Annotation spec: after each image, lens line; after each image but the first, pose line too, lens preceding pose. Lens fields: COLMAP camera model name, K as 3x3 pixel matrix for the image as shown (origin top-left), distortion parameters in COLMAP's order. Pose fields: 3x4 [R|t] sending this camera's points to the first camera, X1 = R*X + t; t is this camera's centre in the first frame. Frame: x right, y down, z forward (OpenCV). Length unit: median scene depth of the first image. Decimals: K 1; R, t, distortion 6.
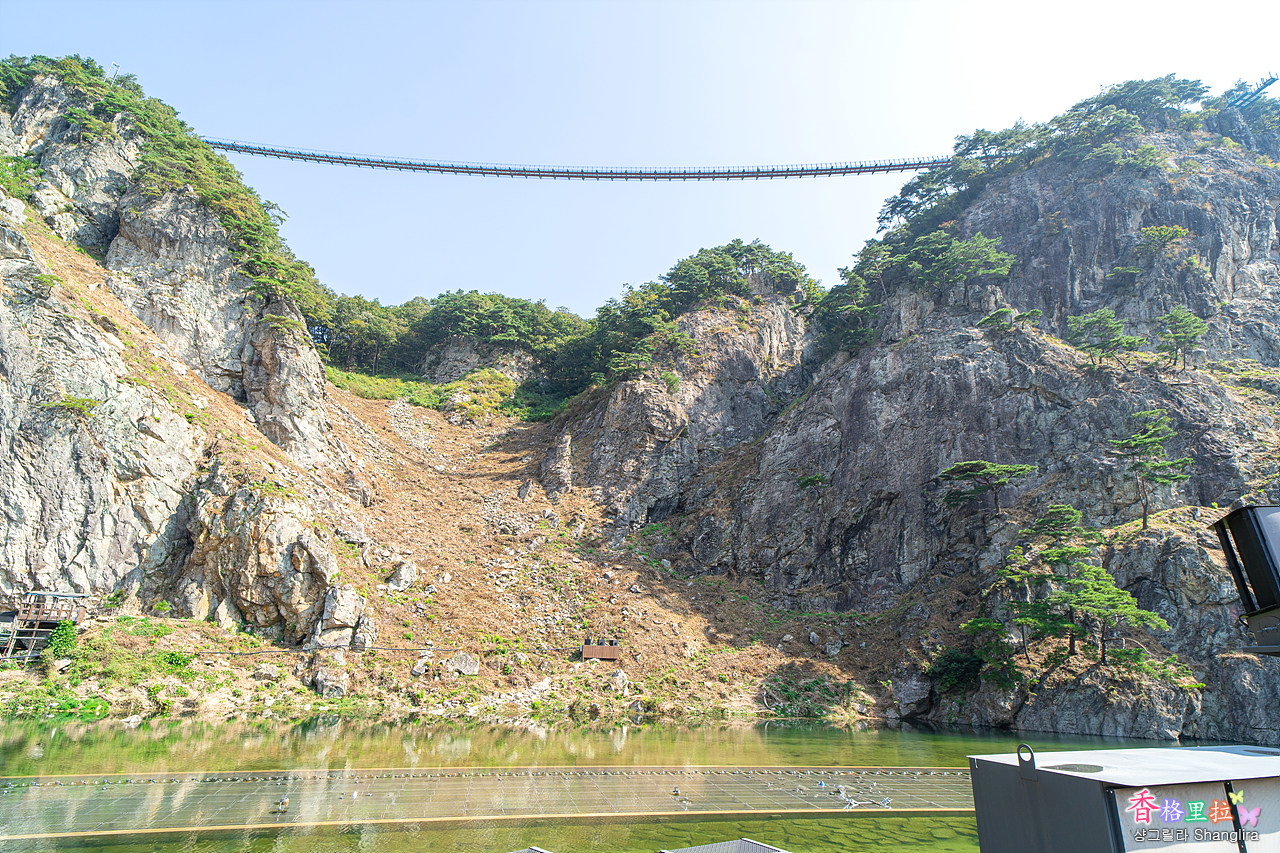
lens RADIAL K [[662.5, 0, 615.0], [0, 662.5, 421.9], [0, 0, 1]] dist [0.001694, -0.001023]
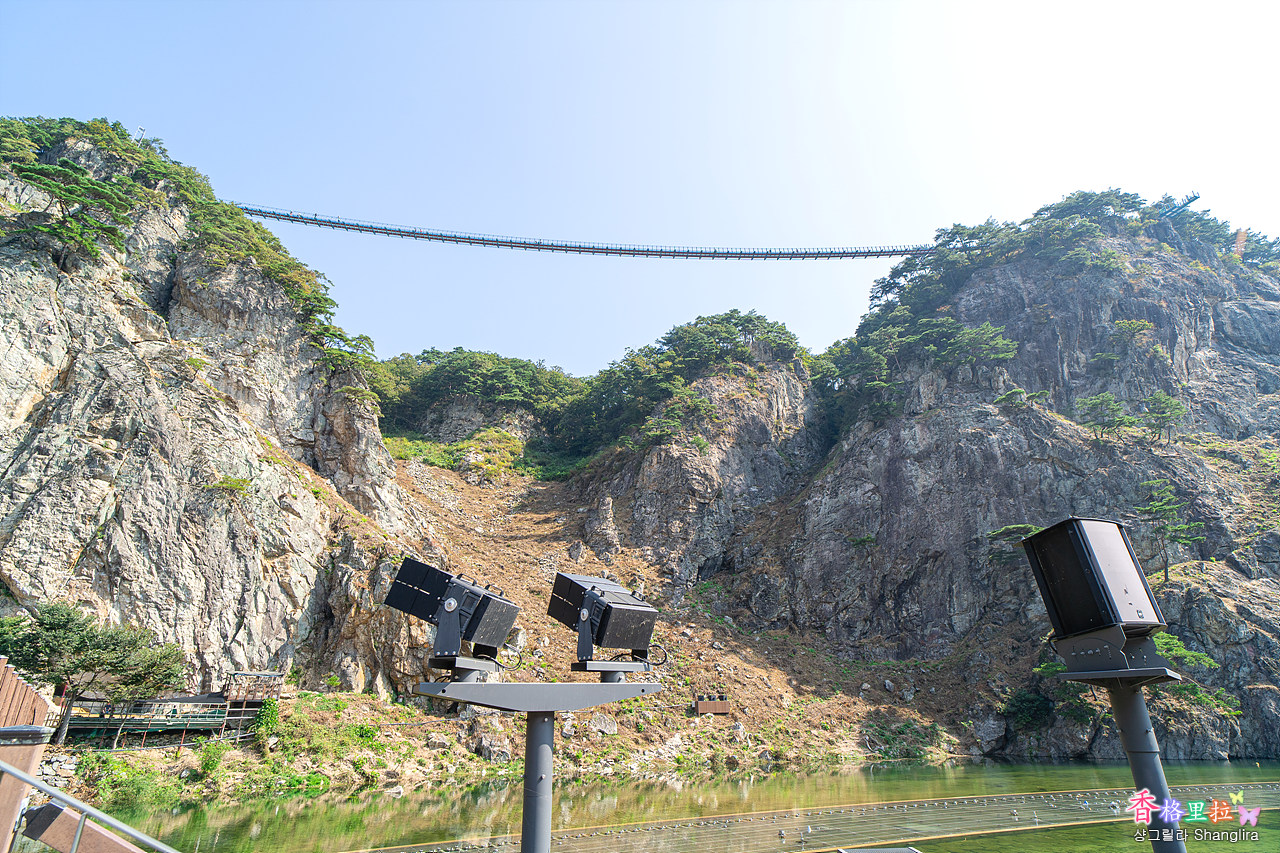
lens RADIAL K [[662.5, 0, 619.1], [0, 662.5, 426.2], [0, 0, 1]] dist [0.001694, -0.001023]
pose [[0.993834, 0.001707, 0.110863, -0.234516], [0.005372, 0.997966, -0.063522, -0.035147], [-0.110746, 0.063726, 0.991804, -0.072140]]
